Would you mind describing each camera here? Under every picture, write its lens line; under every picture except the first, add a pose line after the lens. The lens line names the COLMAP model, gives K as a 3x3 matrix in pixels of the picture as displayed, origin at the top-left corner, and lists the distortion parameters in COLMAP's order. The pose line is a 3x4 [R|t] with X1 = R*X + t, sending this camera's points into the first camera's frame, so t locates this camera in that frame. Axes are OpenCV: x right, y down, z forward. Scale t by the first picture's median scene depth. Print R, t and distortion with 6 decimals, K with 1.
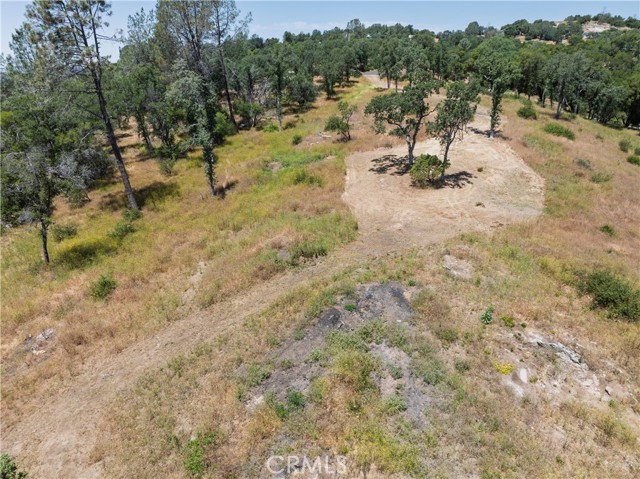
lens RADIAL K [[450.3, 0, 320.0], [0, 450.3, 239.5], [0, 0, 1]] dist [-0.062908, 0.036415]
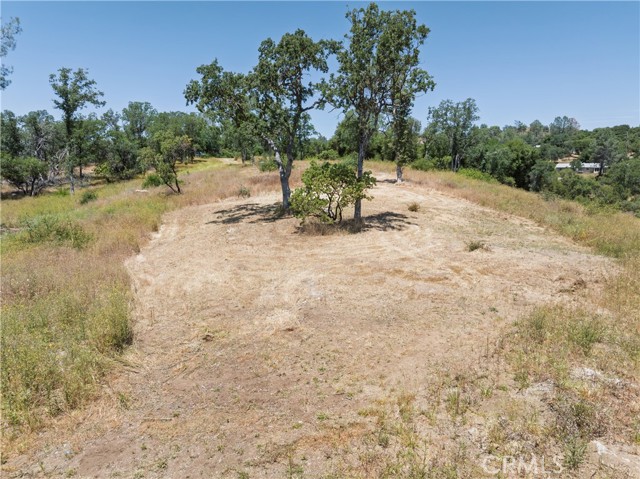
lens RADIAL K [[450.3, 0, 320.0], [0, 450.3, 239.5], [0, 0, 1]] dist [-0.062908, 0.036415]
pose [[0.954722, -0.041720, 0.294560, 0.087282], [0.113005, 0.966764, -0.229342, -0.007597], [-0.275202, 0.252244, 0.927705, 0.539597]]
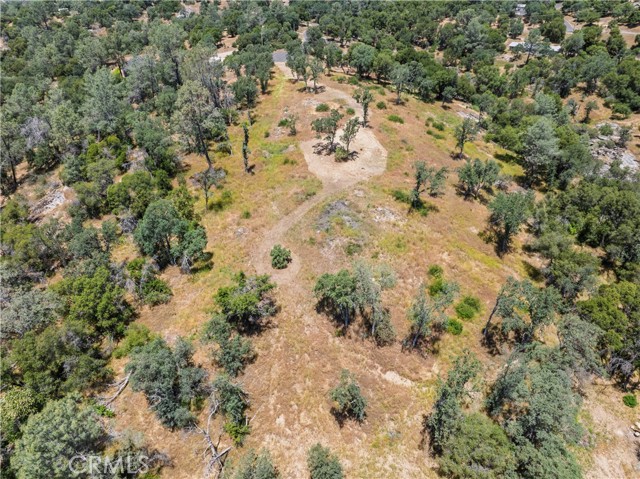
lens RADIAL K [[450.2, 0, 320.0], [0, 450.2, 239.5], [0, 0, 1]] dist [-0.042862, 0.003778]
pose [[0.962816, -0.143151, 0.229116, -0.455253], [0.106144, 0.980320, 0.166451, -0.109542], [-0.248434, -0.135943, 0.959062, -1.263733]]
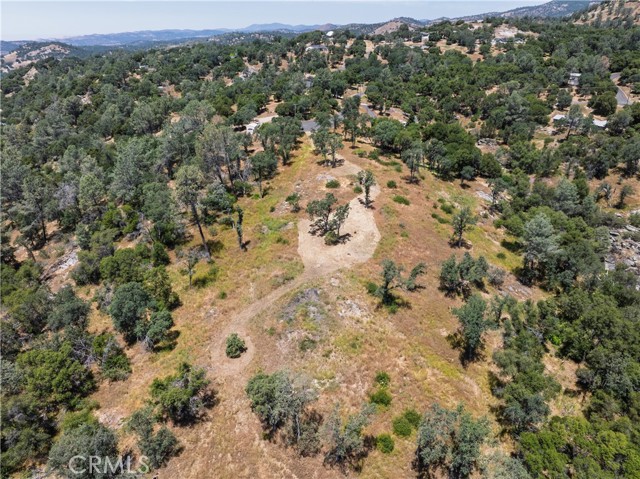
lens RADIAL K [[450.2, 0, 320.0], [0, 450.2, 239.5], [0, 0, 1]] dist [-0.042862, 0.003778]
pose [[0.993400, -0.051645, 0.102414, -0.072055], [0.045573, 0.997111, 0.060768, -0.273320], [-0.105257, -0.055699, 0.992884, -1.349777]]
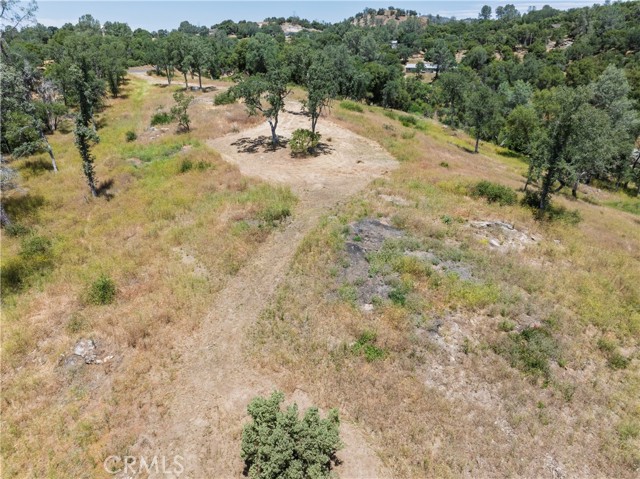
lens RADIAL K [[450.2, 0, 320.0], [0, 450.2, 239.5], [0, 0, 1]] dist [-0.042862, 0.003778]
pose [[0.826725, -0.213097, 0.520688, -0.357407], [0.213600, 0.975082, 0.059918, 0.029257], [-0.520481, 0.061683, 0.851642, -0.007310]]
